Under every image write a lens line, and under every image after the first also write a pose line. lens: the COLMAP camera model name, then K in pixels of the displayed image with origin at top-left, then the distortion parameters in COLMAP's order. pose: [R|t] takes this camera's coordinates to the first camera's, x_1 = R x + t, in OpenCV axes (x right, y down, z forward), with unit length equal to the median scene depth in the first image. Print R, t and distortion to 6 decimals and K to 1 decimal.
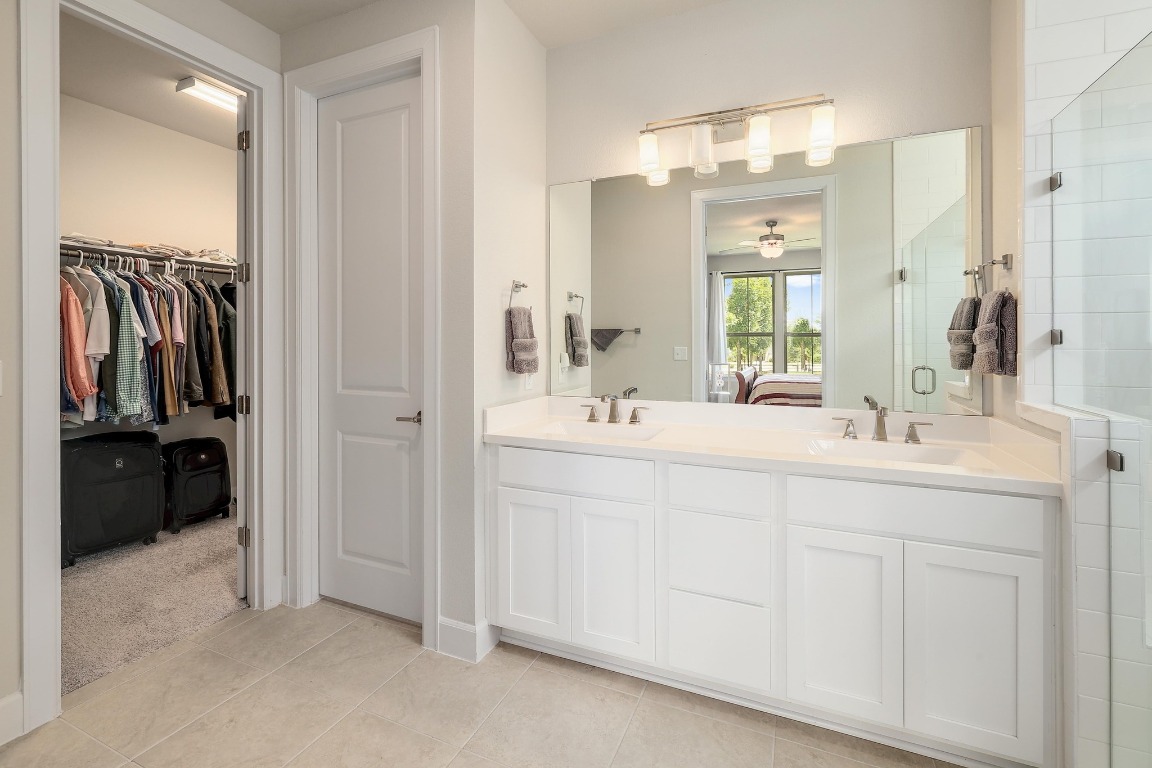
lens RADIAL K [[504.3, 0, 576.8], [0, 504.3, 342.7], [0, 0, 1]] dist [-0.000520, -0.000141]
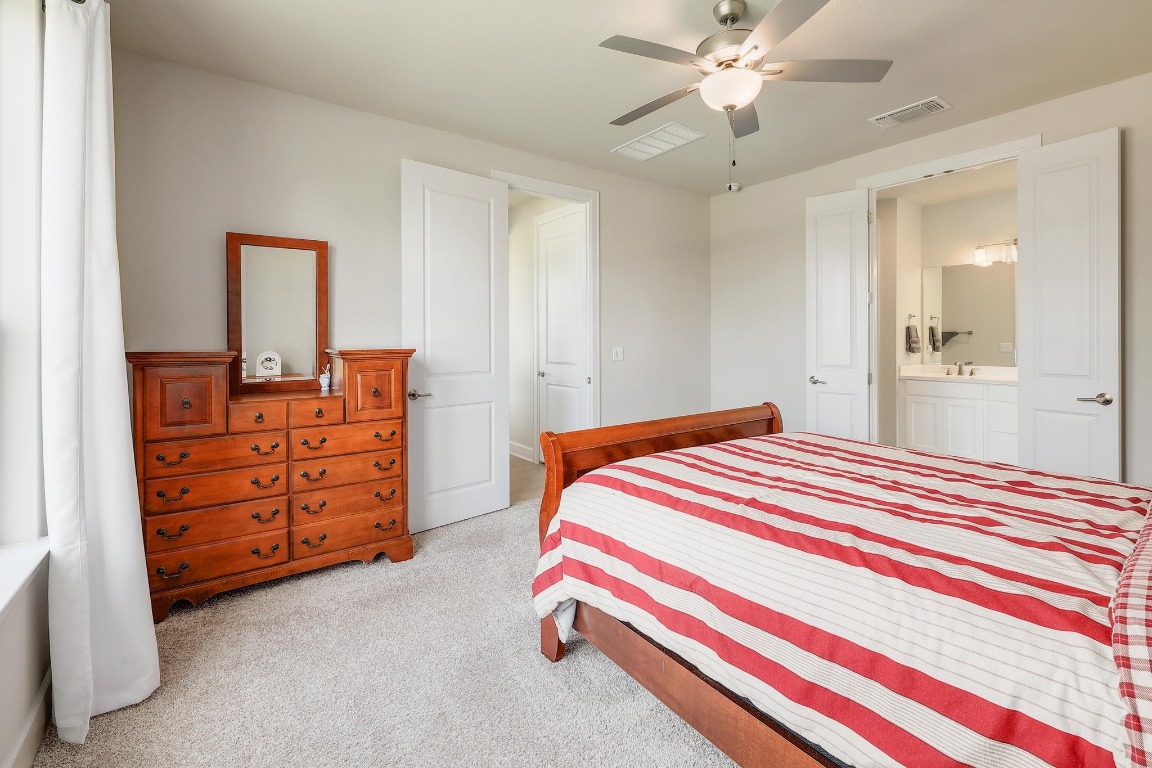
lens RADIAL K [[504.3, 0, 576.8], [0, 504.3, 342.7], [0, 0, 1]] dist [-0.000520, -0.000141]
pose [[0.863435, -0.001907, -0.504457, -0.264060], [0.001882, 0.999998, -0.000560, 0.010466], [0.504457, -0.000466, 0.863436, -1.770161]]
